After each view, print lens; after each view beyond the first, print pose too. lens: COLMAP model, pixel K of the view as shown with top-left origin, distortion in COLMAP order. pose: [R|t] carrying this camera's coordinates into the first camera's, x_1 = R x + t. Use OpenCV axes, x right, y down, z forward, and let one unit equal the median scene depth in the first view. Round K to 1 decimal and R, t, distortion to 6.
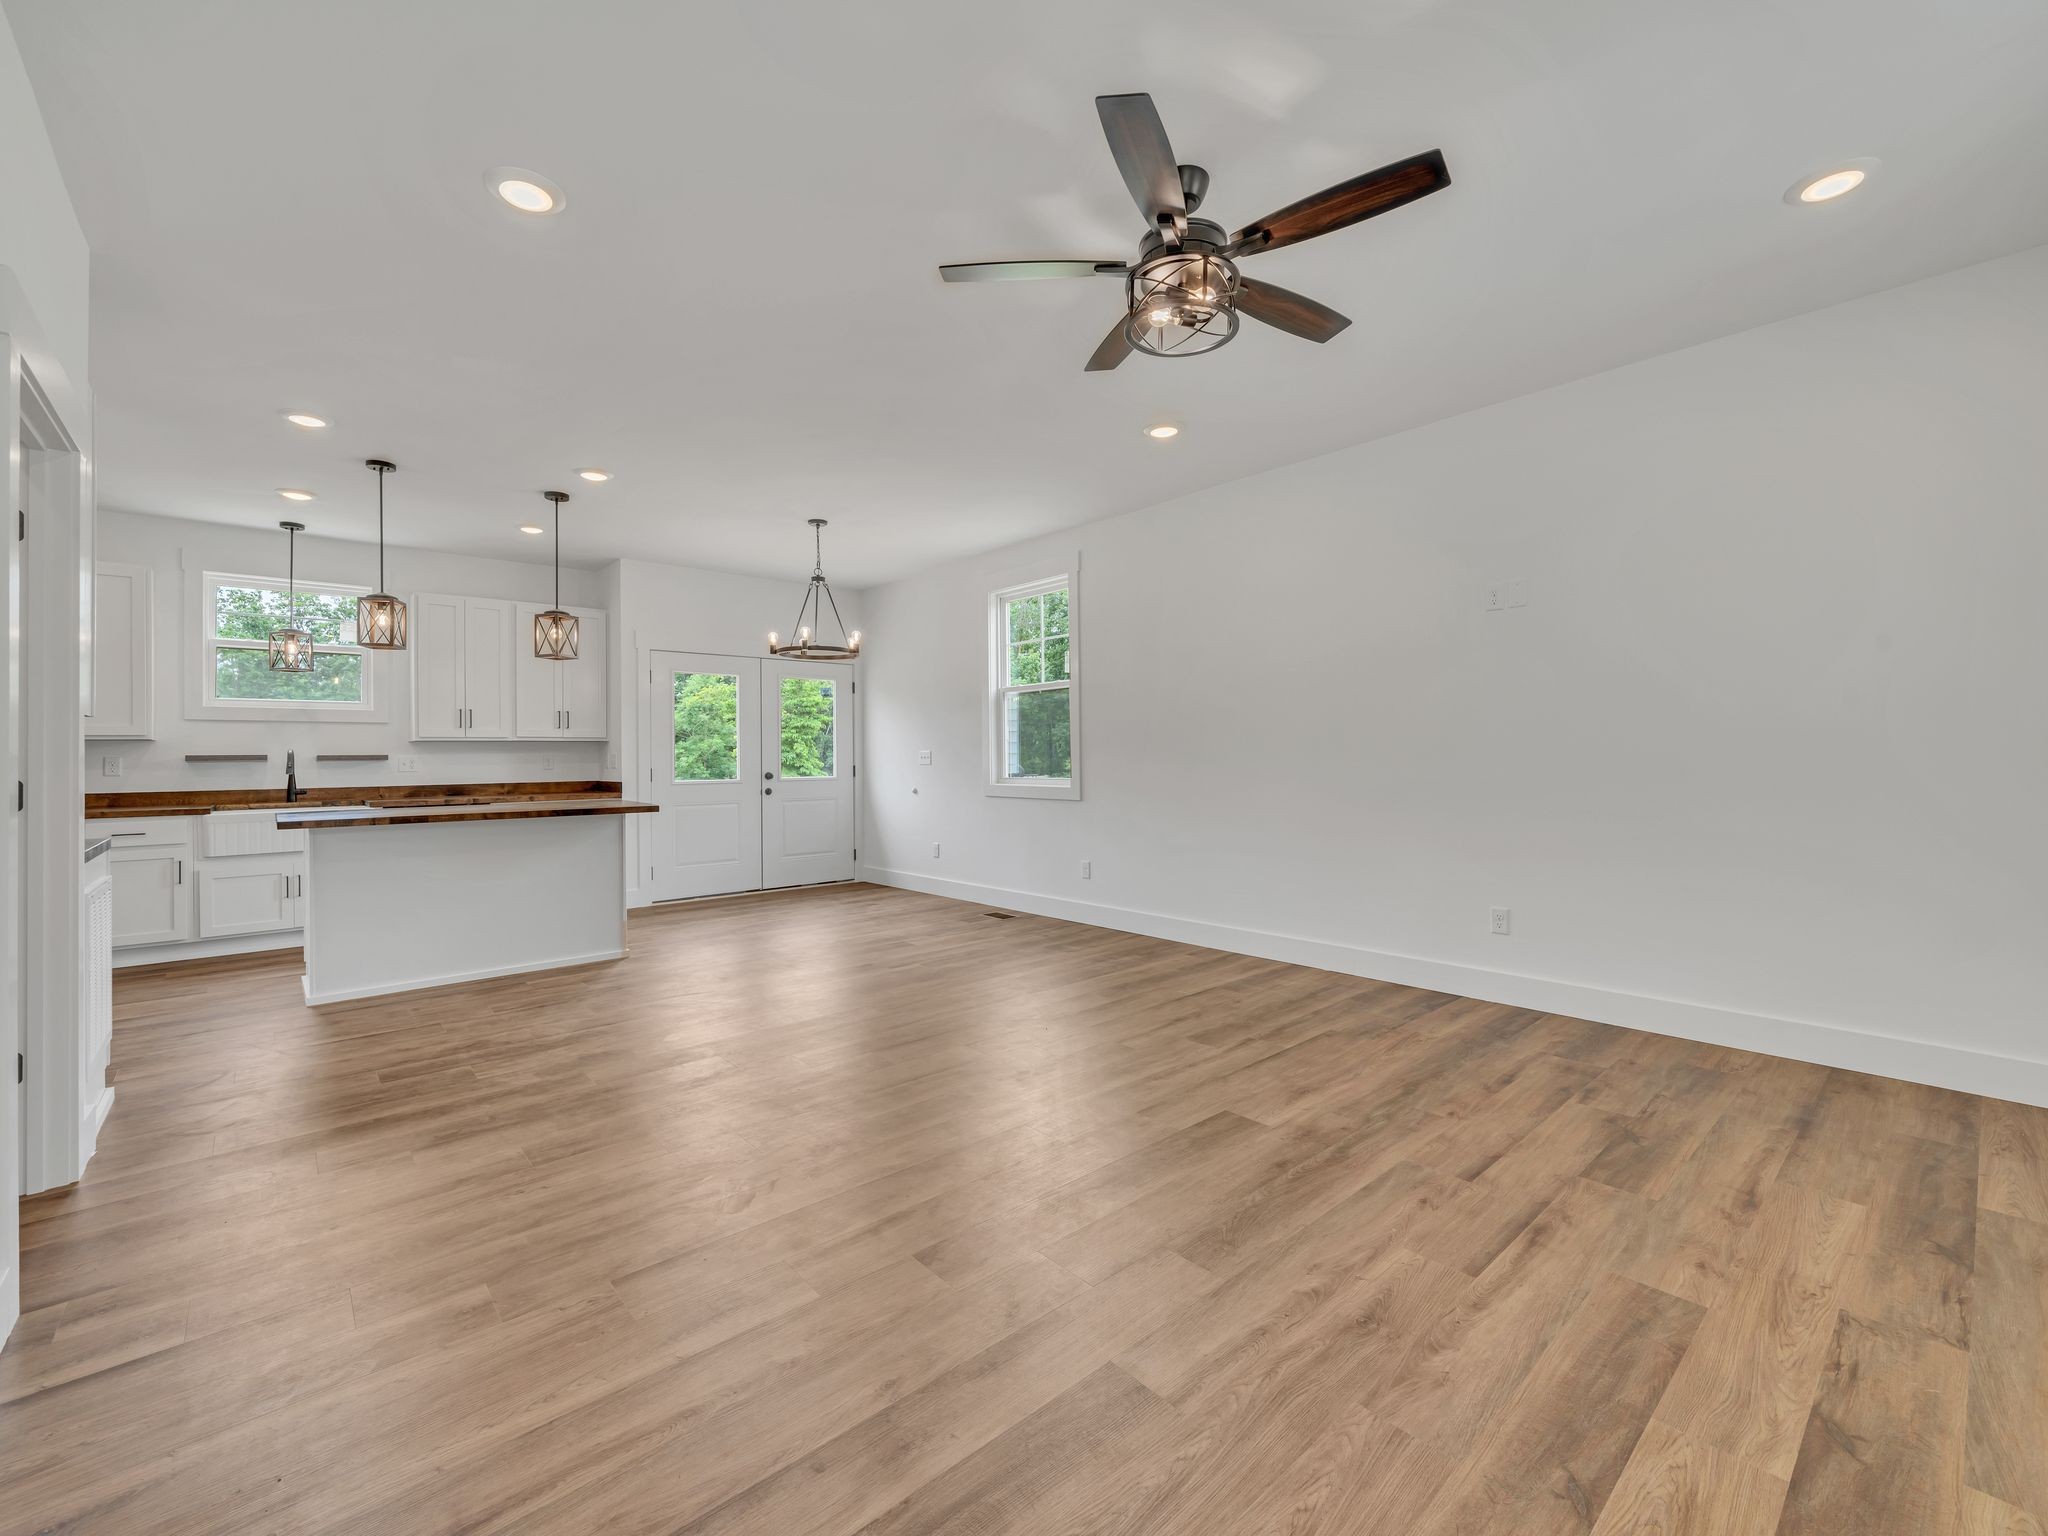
lens RADIAL K [[858.0, 0, 1028.0], [0, 858.0, 747.2], [0, 0, 1]] dist [-0.002527, -0.000449]
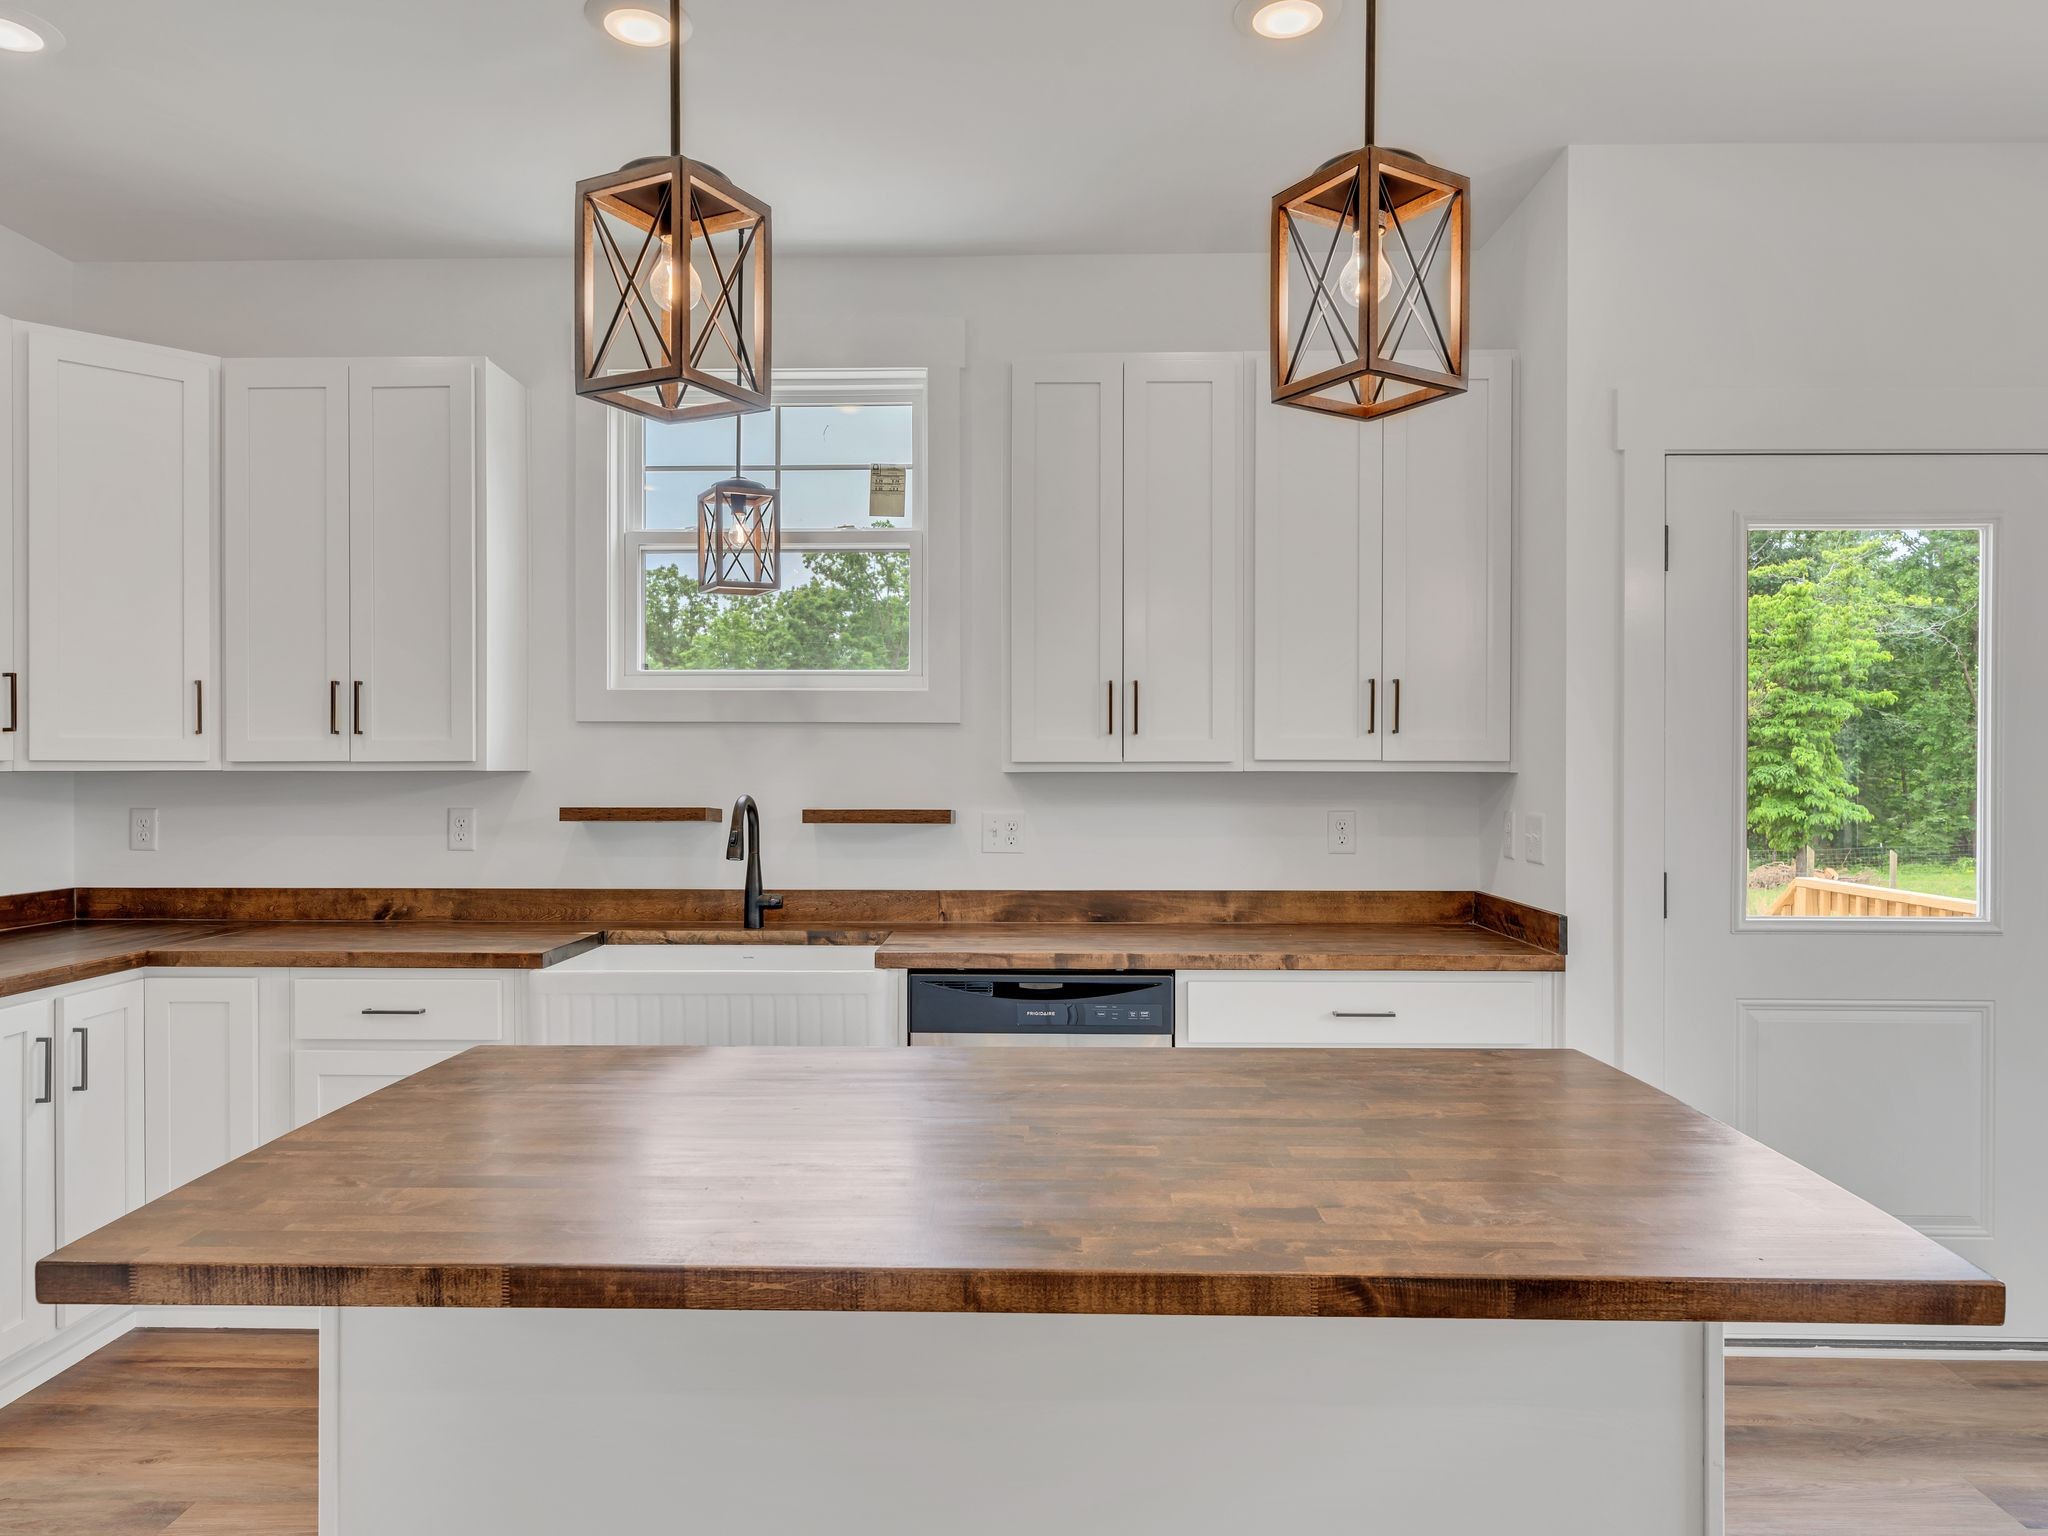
lens RADIAL K [[1324.2, 0, 1000.3], [0, 1324.2, 772.1], [0, 0, 1]] dist [0.003067, 0.000024]
pose [[0.717811, 0.014488, -0.696087, -0.392691], [-0.001812, 0.999819, 0.018942, -0.021617], [0.696236, -0.012336, 0.717707, 0.713515]]
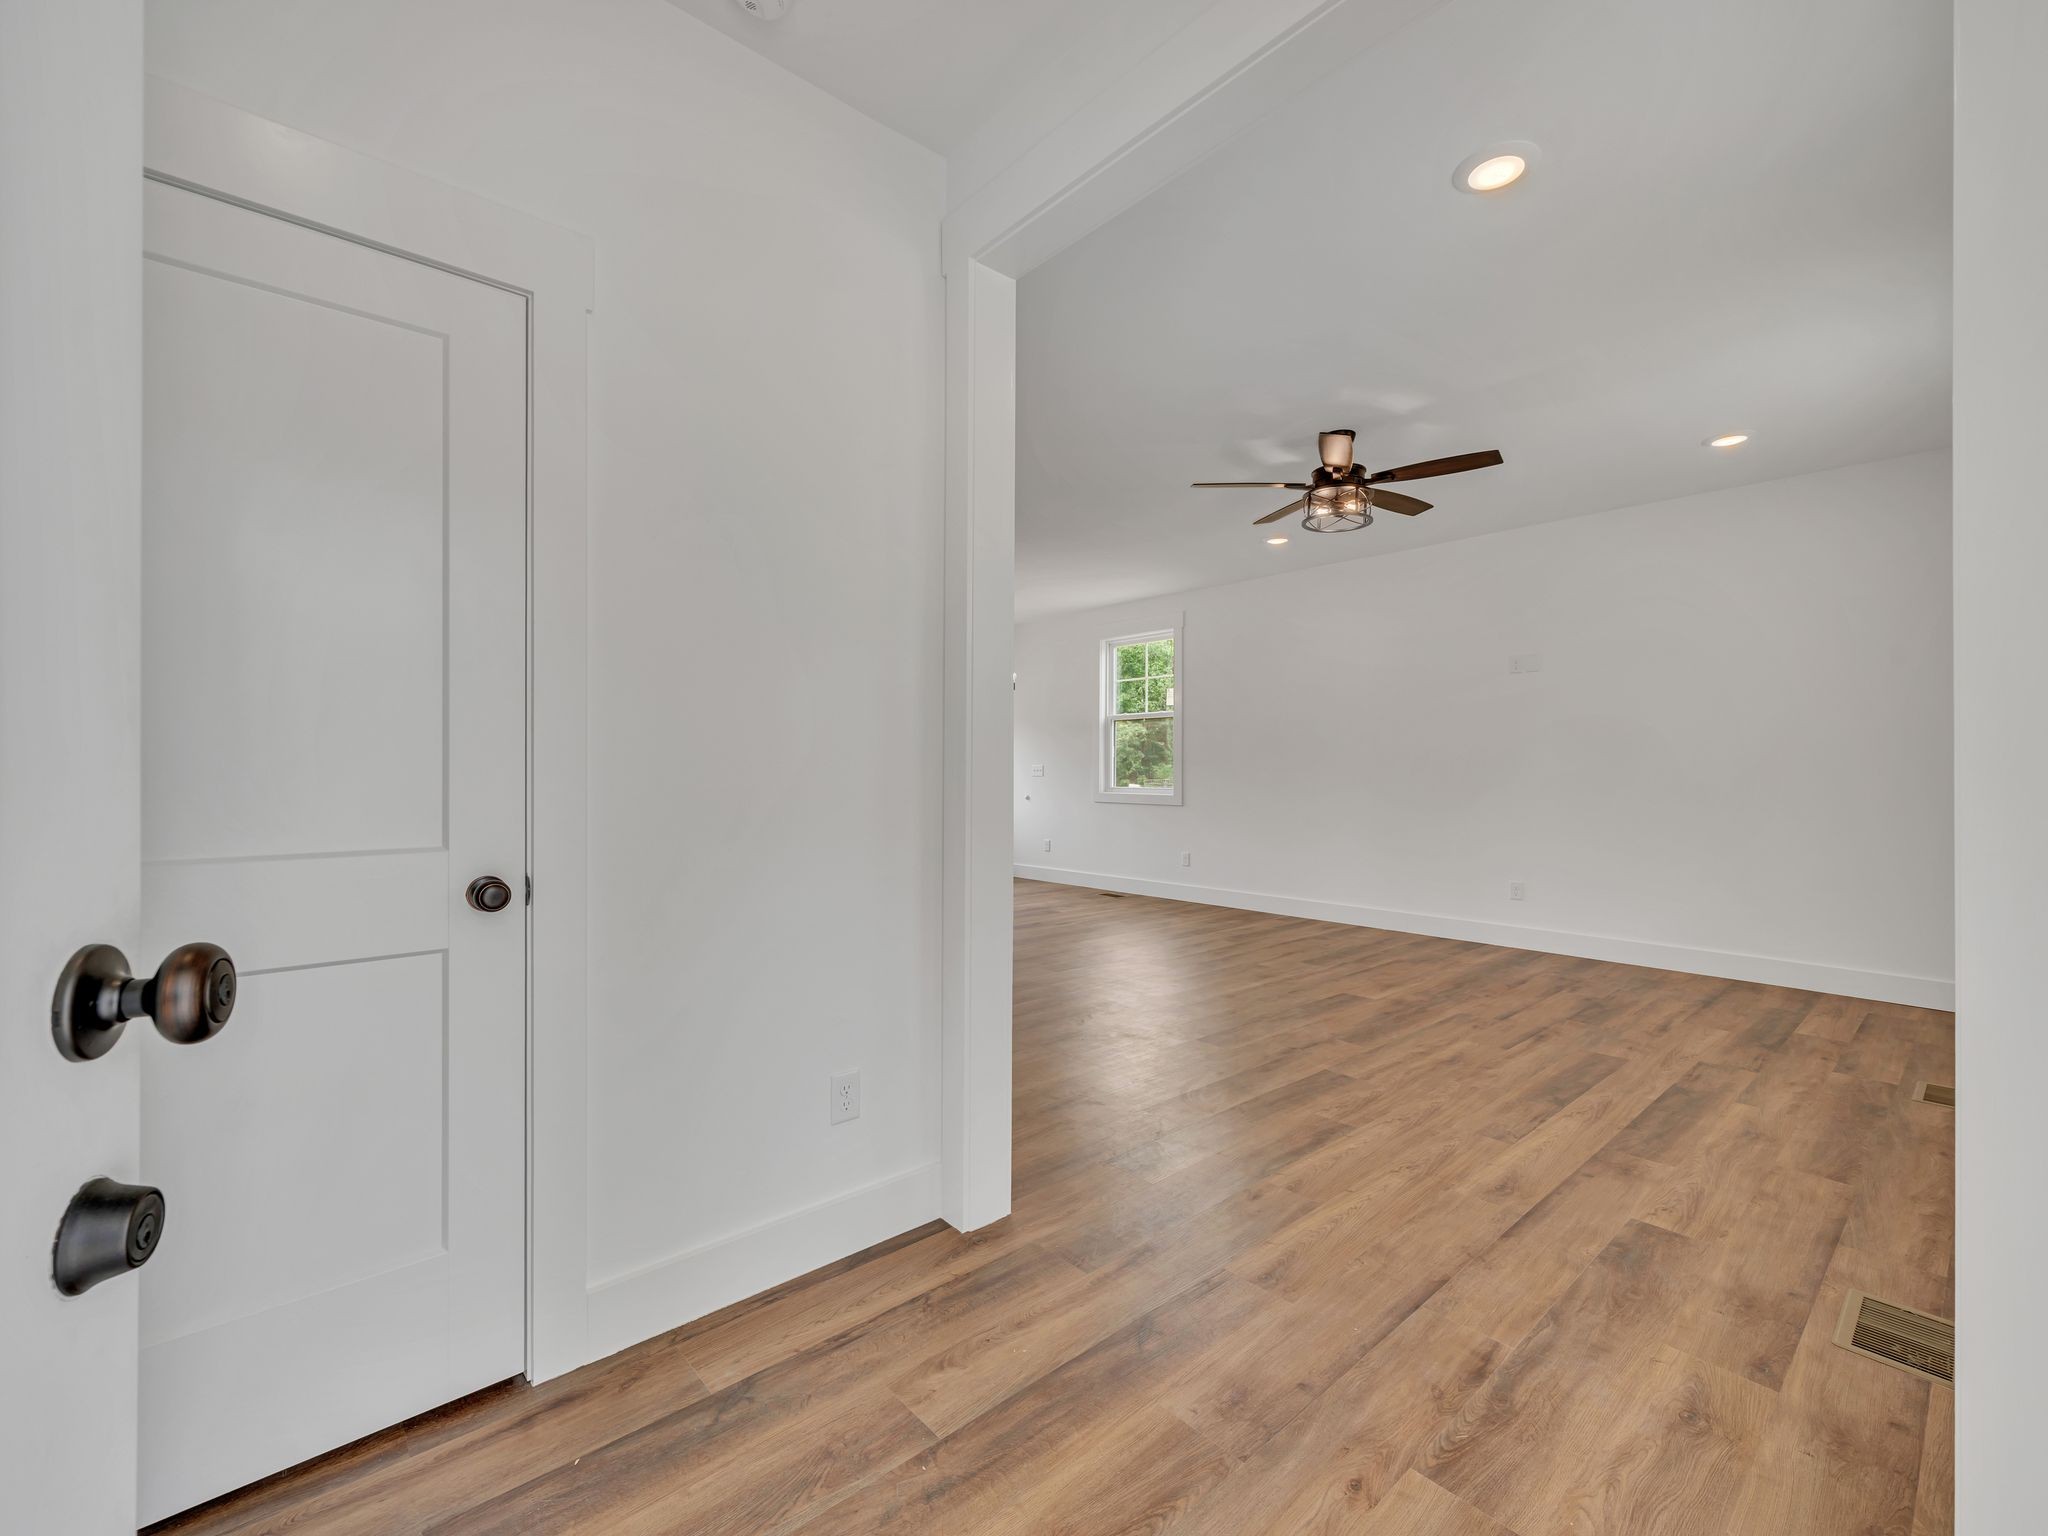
lens RADIAL K [[858.6, 0, 993.1], [0, 858.6, 762.8], [0, 0, 1]] dist [-0.018404, -0.000493]
pose [[0.999266, 0.010019, -0.036964, -0.208489], [-0.010008, 0.999950, 0.000490, 0.000935], [0.036967, -0.000120, 0.999316, -0.349077]]
